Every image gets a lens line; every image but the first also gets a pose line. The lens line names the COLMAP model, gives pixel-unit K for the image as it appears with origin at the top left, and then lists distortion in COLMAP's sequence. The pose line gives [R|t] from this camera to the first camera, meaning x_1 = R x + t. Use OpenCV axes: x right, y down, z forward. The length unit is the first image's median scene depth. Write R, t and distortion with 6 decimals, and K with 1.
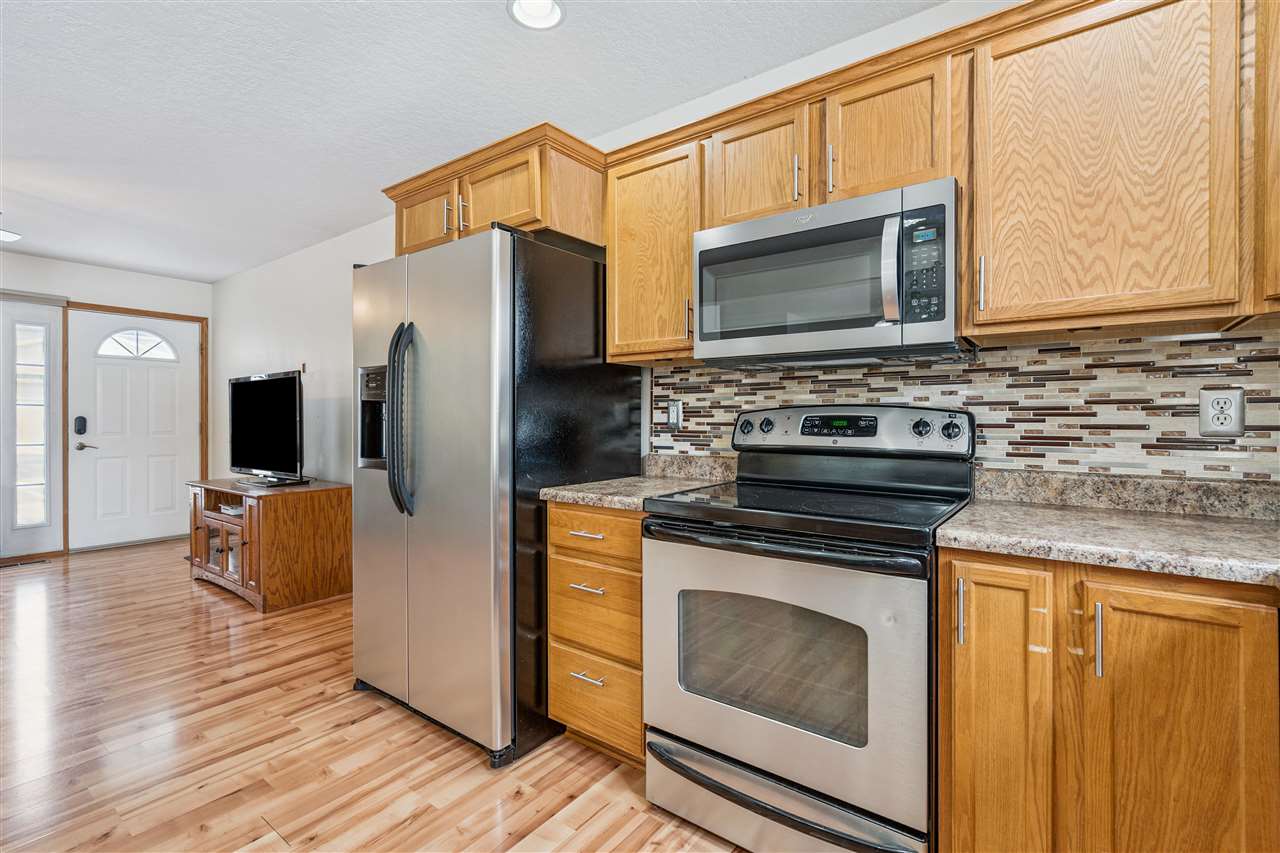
lens RADIAL K [[583.3, 0, 639.7], [0, 583.3, 420.7], [0, 0, 1]] dist [-0.001770, -0.000215]
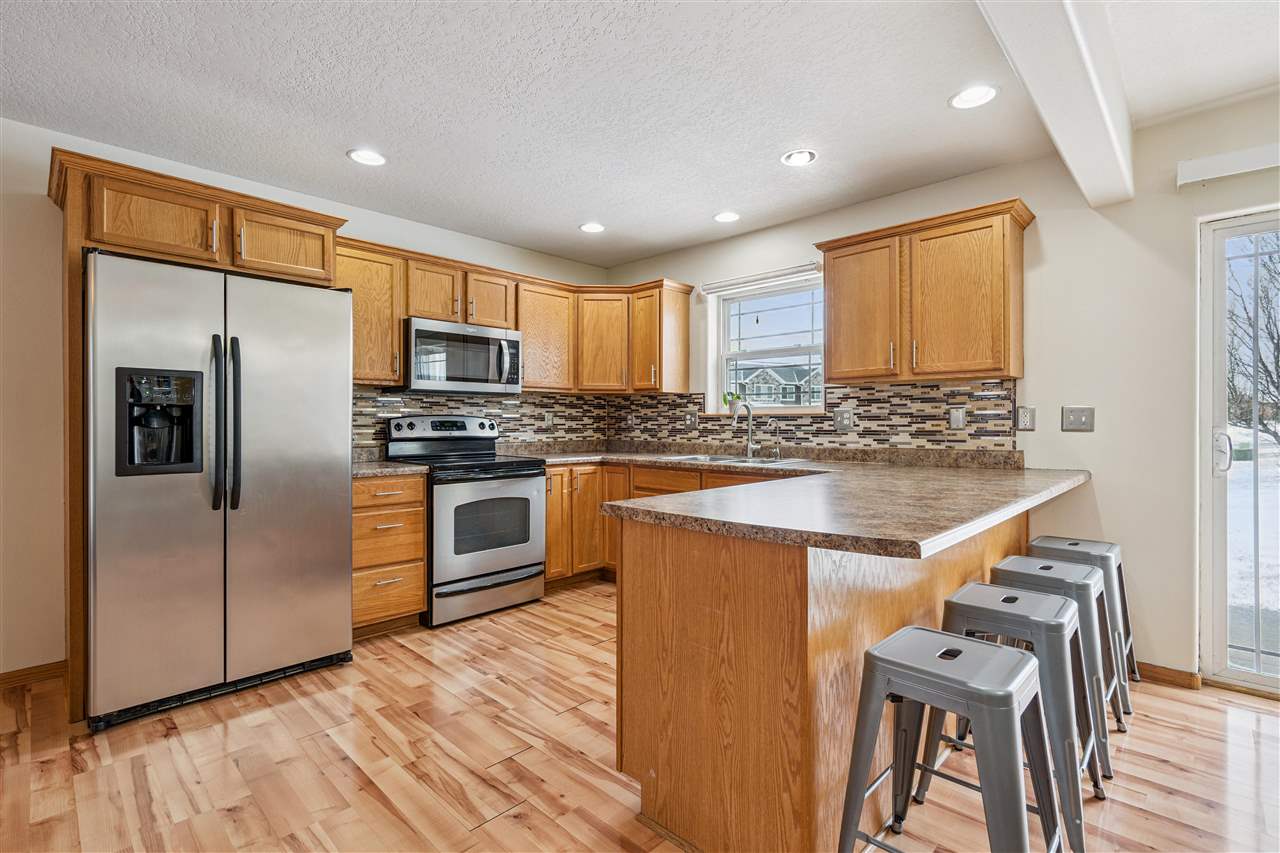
lens RADIAL K [[590.7, 0, 637.3], [0, 590.7, 421.6], [0, 0, 1]] dist [-0.002404, 0.001028]
pose [[0.124664, -0.000669, 0.992199, -1.617601], [0.004538, 0.999990, 0.000104, -0.002542], [-0.992189, 0.004490, 0.124666, 0.099445]]
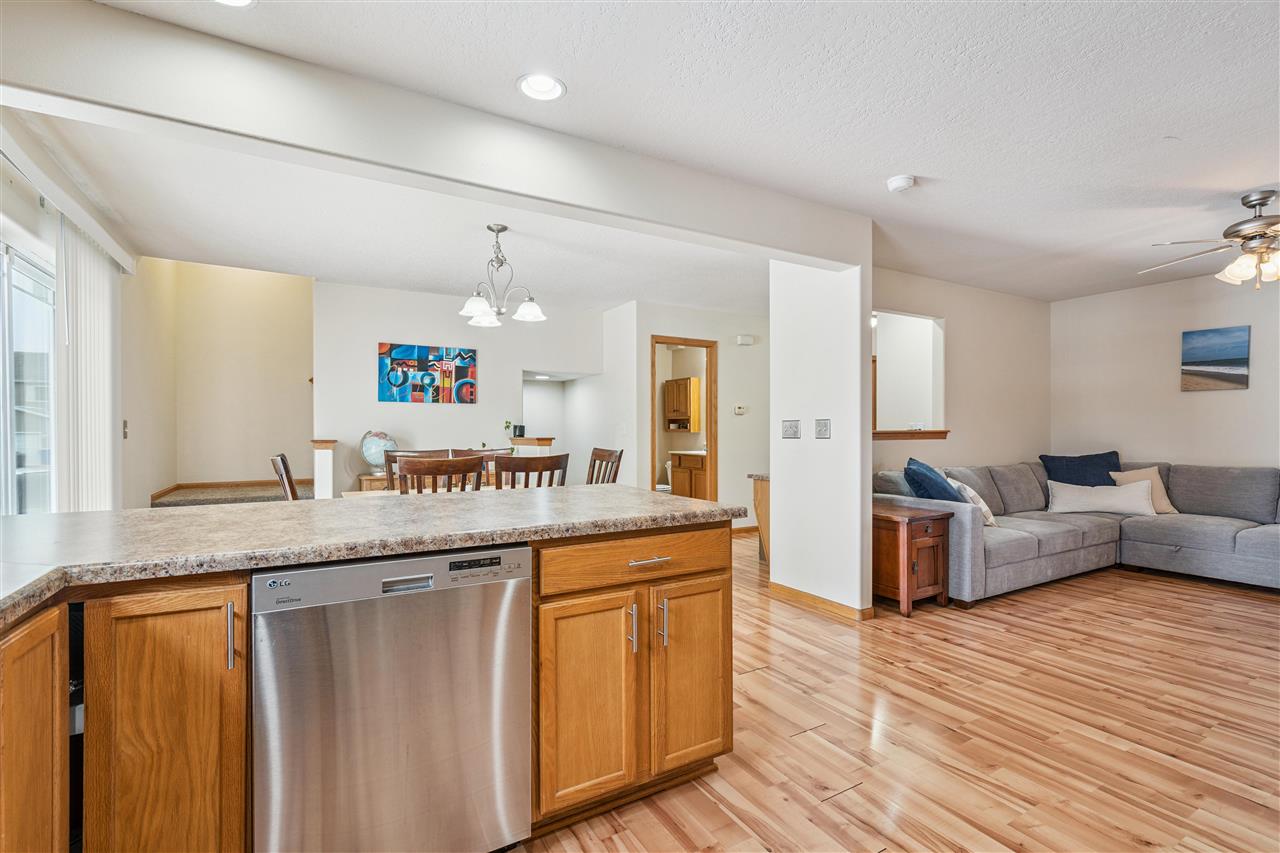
lens RADIAL K [[583.1, 0, 641.0], [0, 583.1, 434.2], [0, 0, 1]] dist [-0.001661, 0.001231]
pose [[-0.384482, 0.006070, -0.923113, 0.294363], [-0.000125, 0.999978, 0.006627, -0.003342], [0.923133, 0.002663, -0.384473, 0.490133]]
